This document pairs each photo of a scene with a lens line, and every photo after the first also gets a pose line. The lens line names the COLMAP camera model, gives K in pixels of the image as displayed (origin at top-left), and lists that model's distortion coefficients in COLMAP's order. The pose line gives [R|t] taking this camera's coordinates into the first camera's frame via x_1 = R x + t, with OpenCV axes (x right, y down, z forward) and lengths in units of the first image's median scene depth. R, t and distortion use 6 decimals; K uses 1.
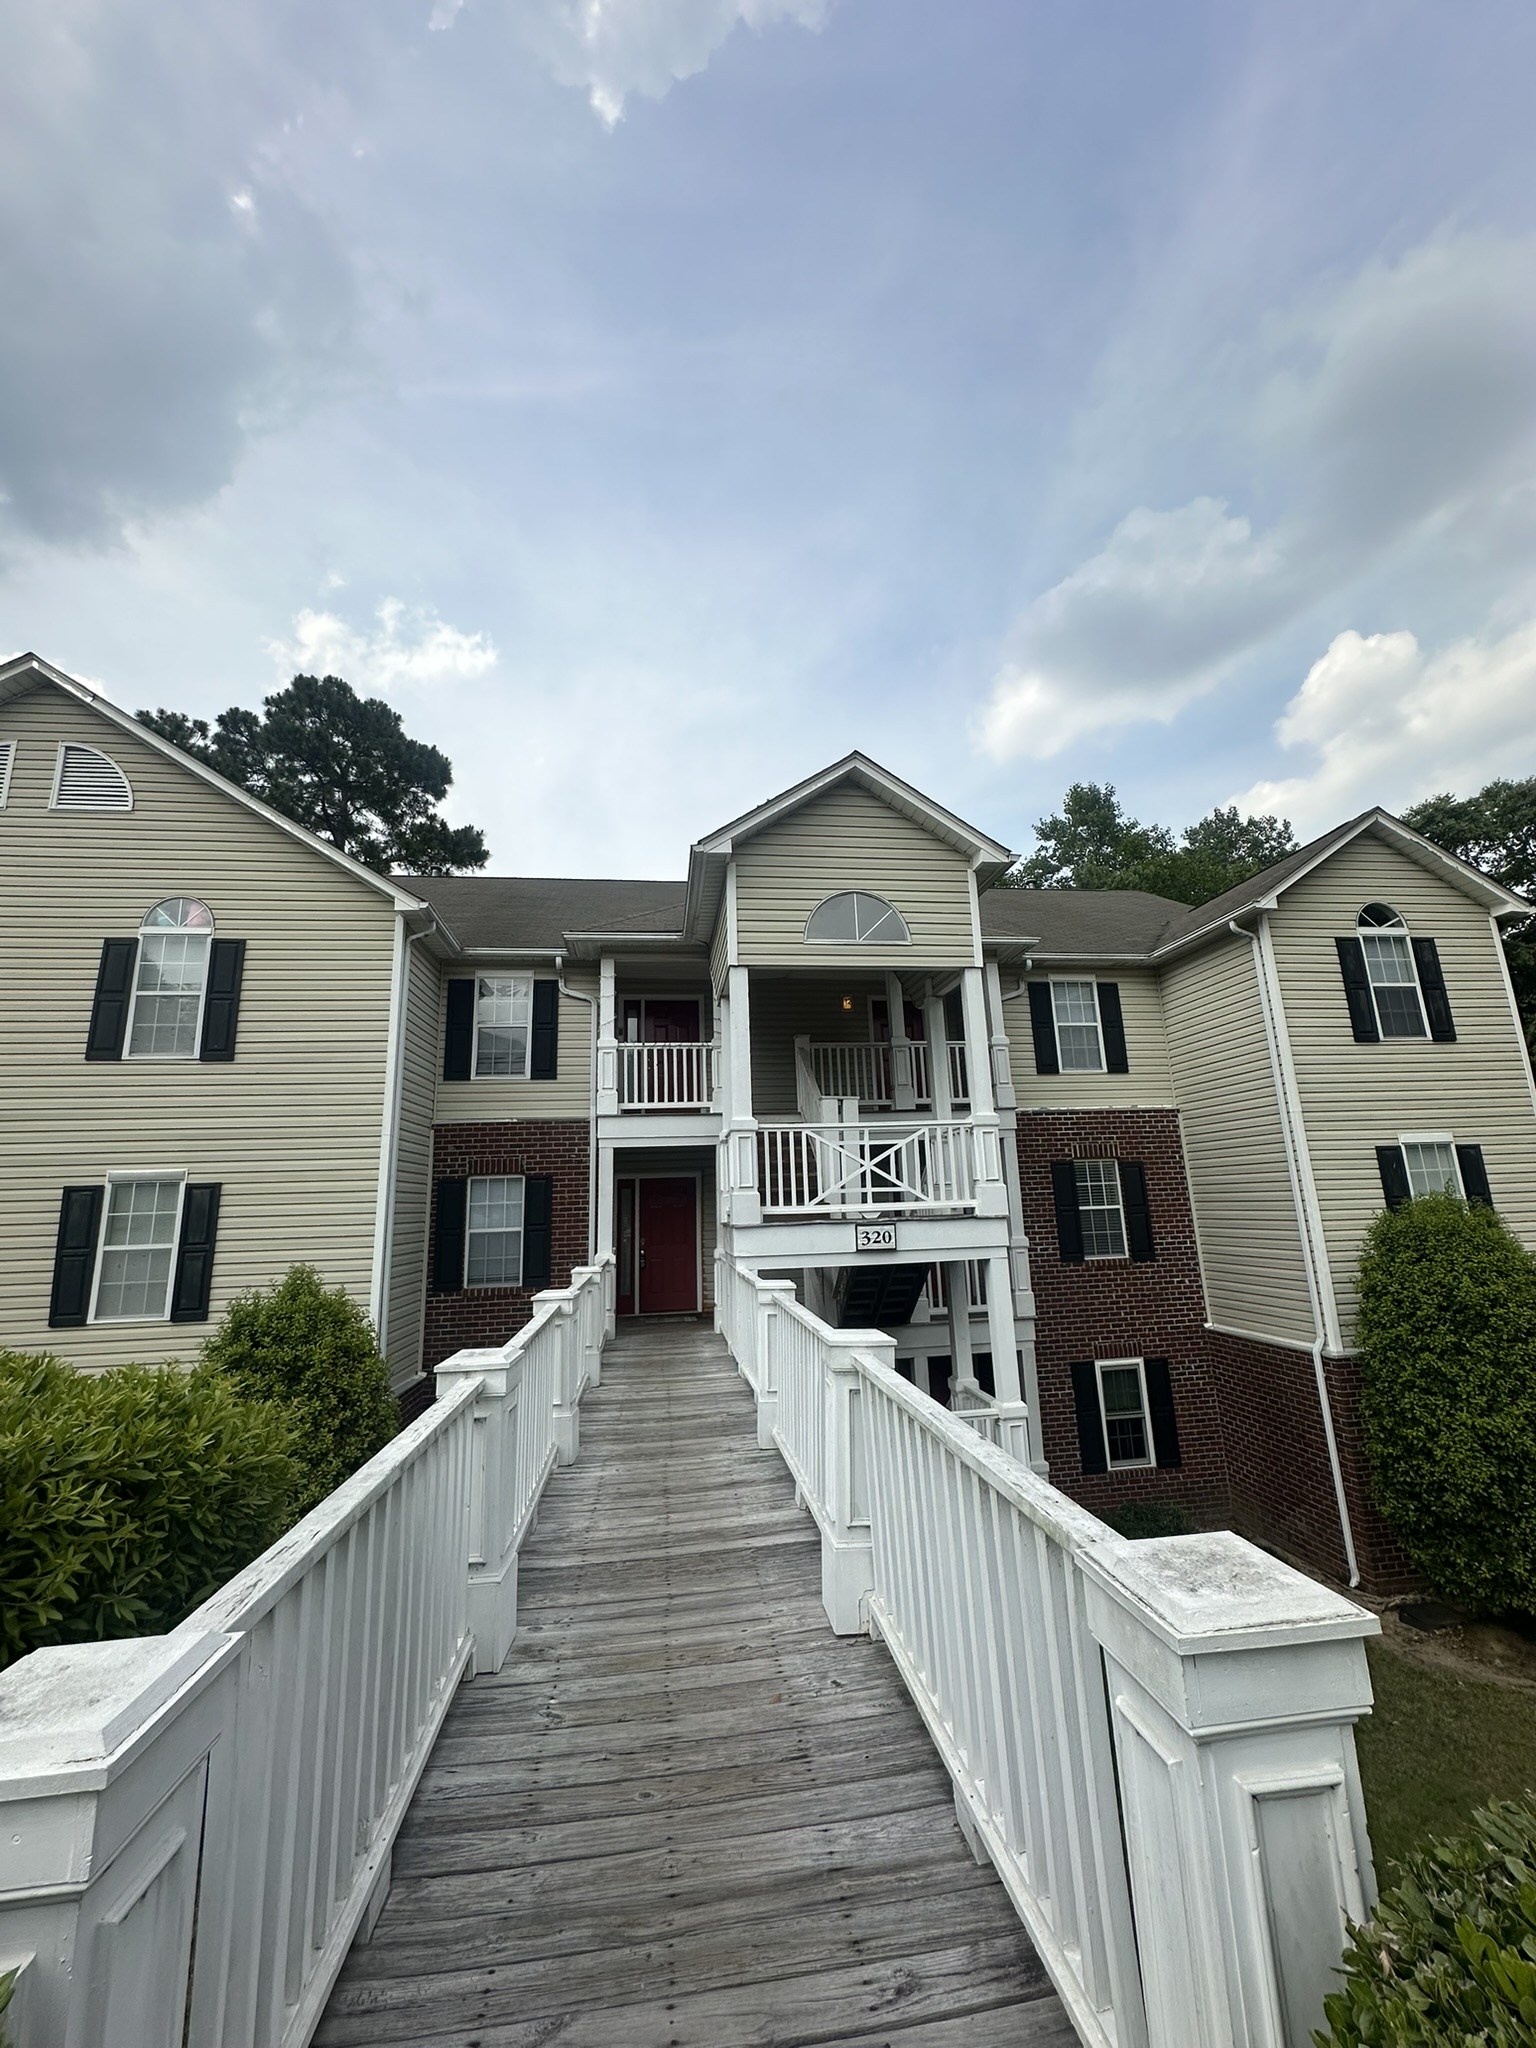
lens RADIAL K [[811.9, 0, 768.0], [0, 811.9, 1024.0], [0, 0, 1]] dist [0.001522, 0.000062]
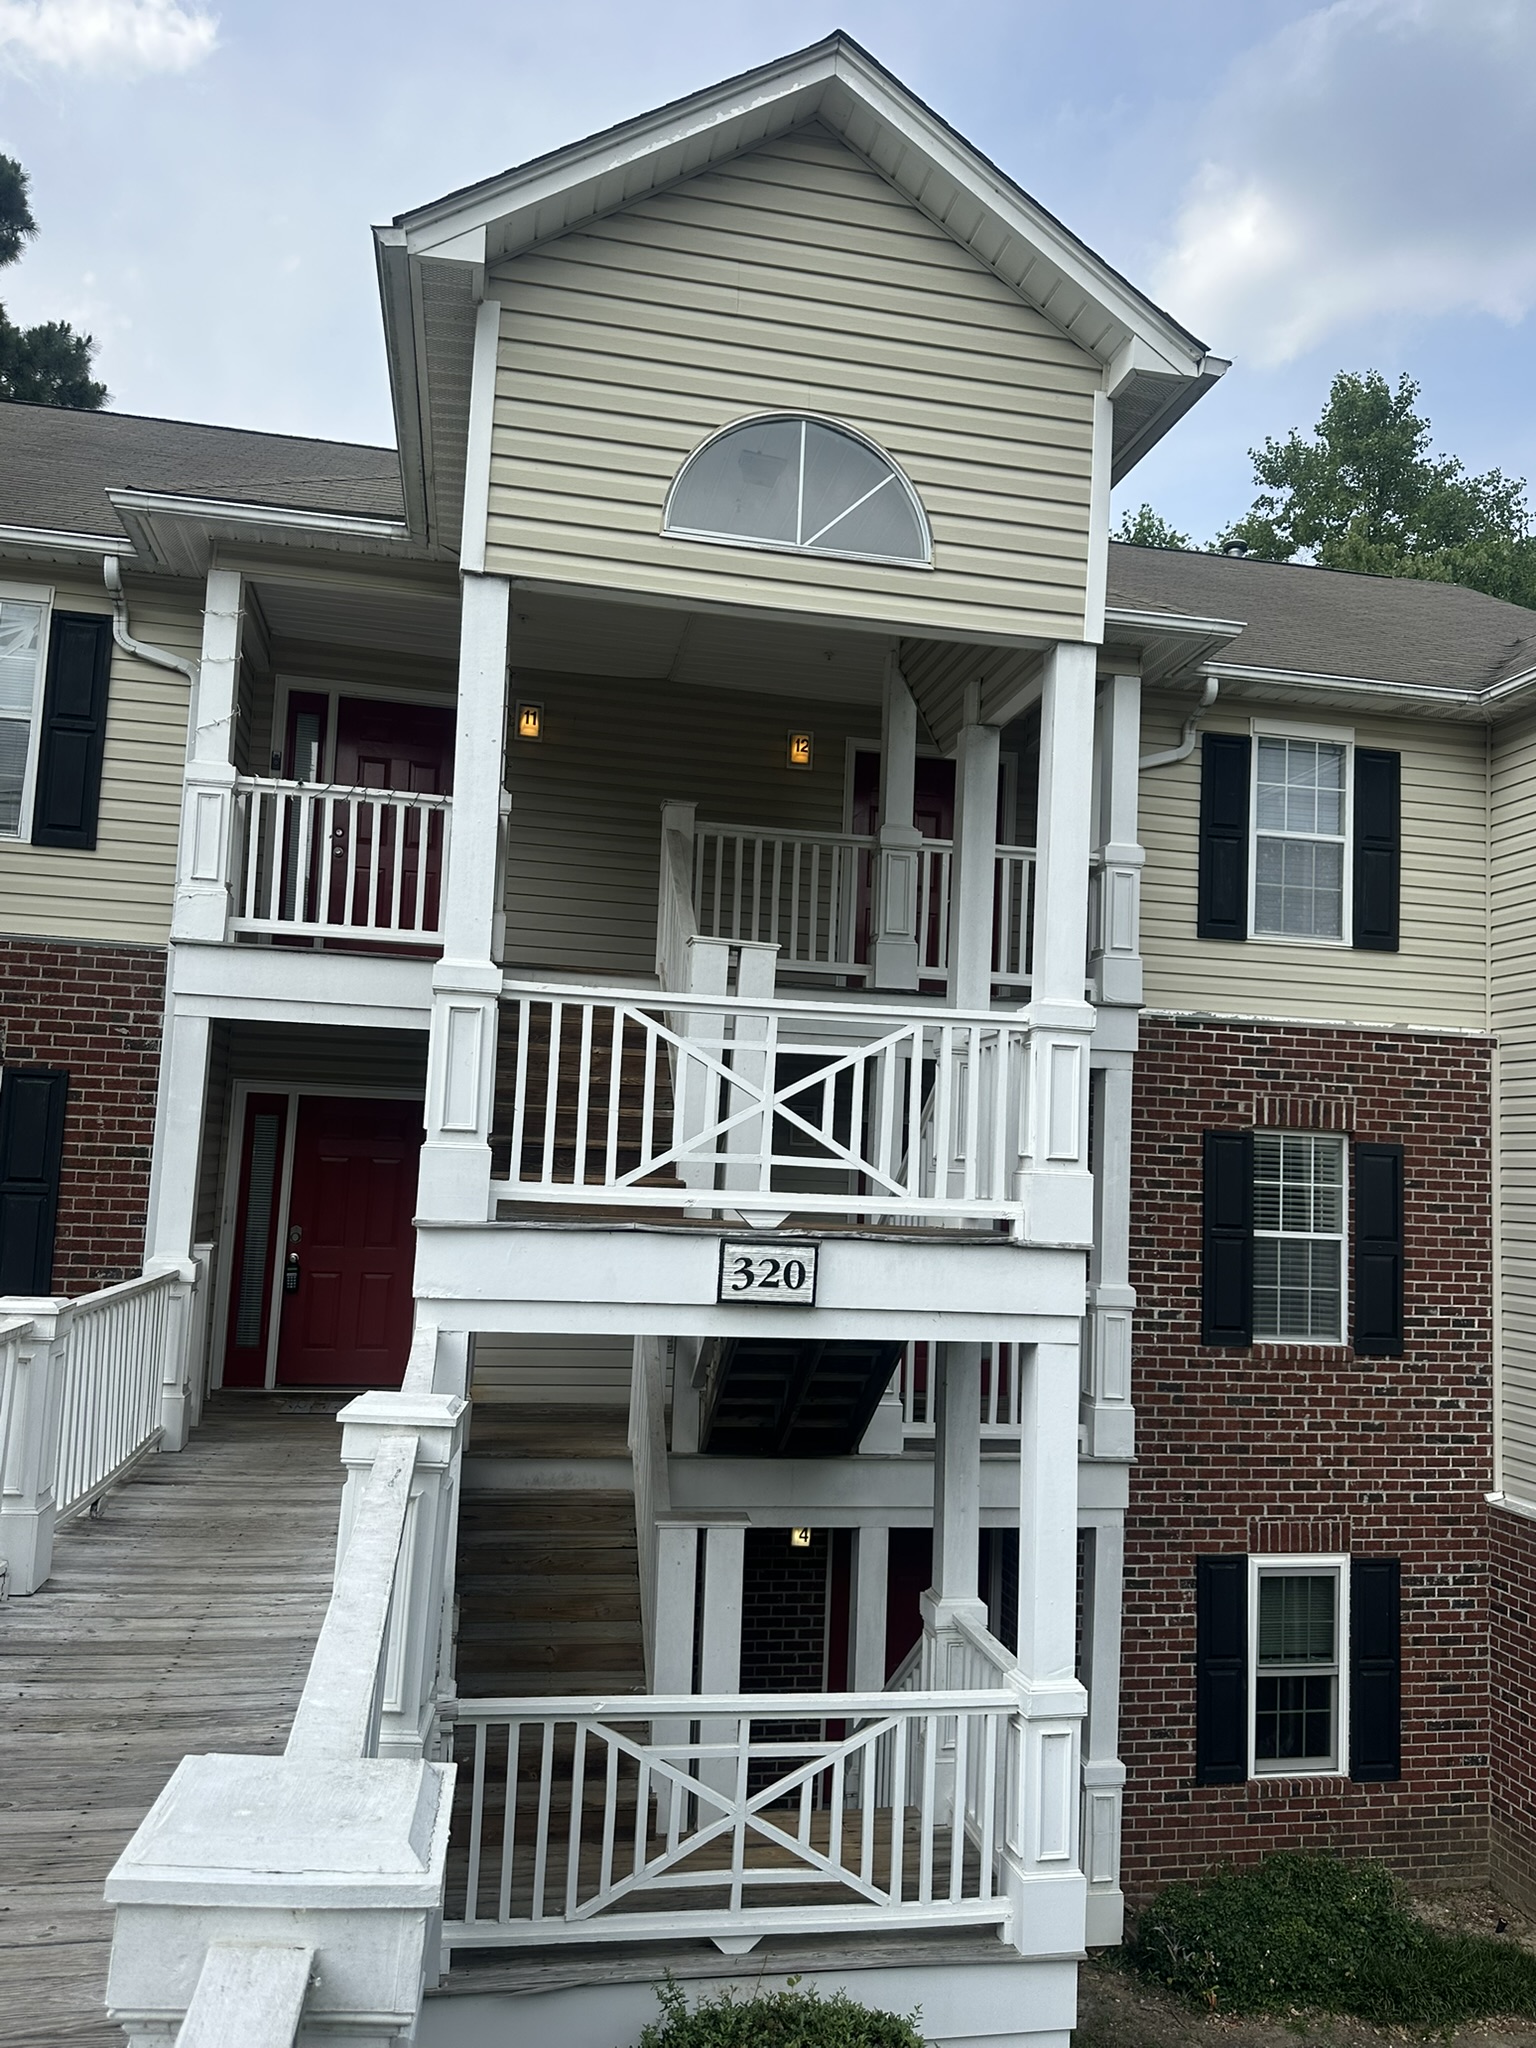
lens RADIAL K [[1475.3, 0, 768.0], [0, 1475.3, 1024.0], [0, 0, 1]] dist [0.126866, -0.191599]
pose [[0.995611, 0.081591, 0.045846, 0.063422], [-0.086532, 0.989138, 0.118817, 0.033895], [-0.035653, -0.122262, 0.991857, 0.192368]]
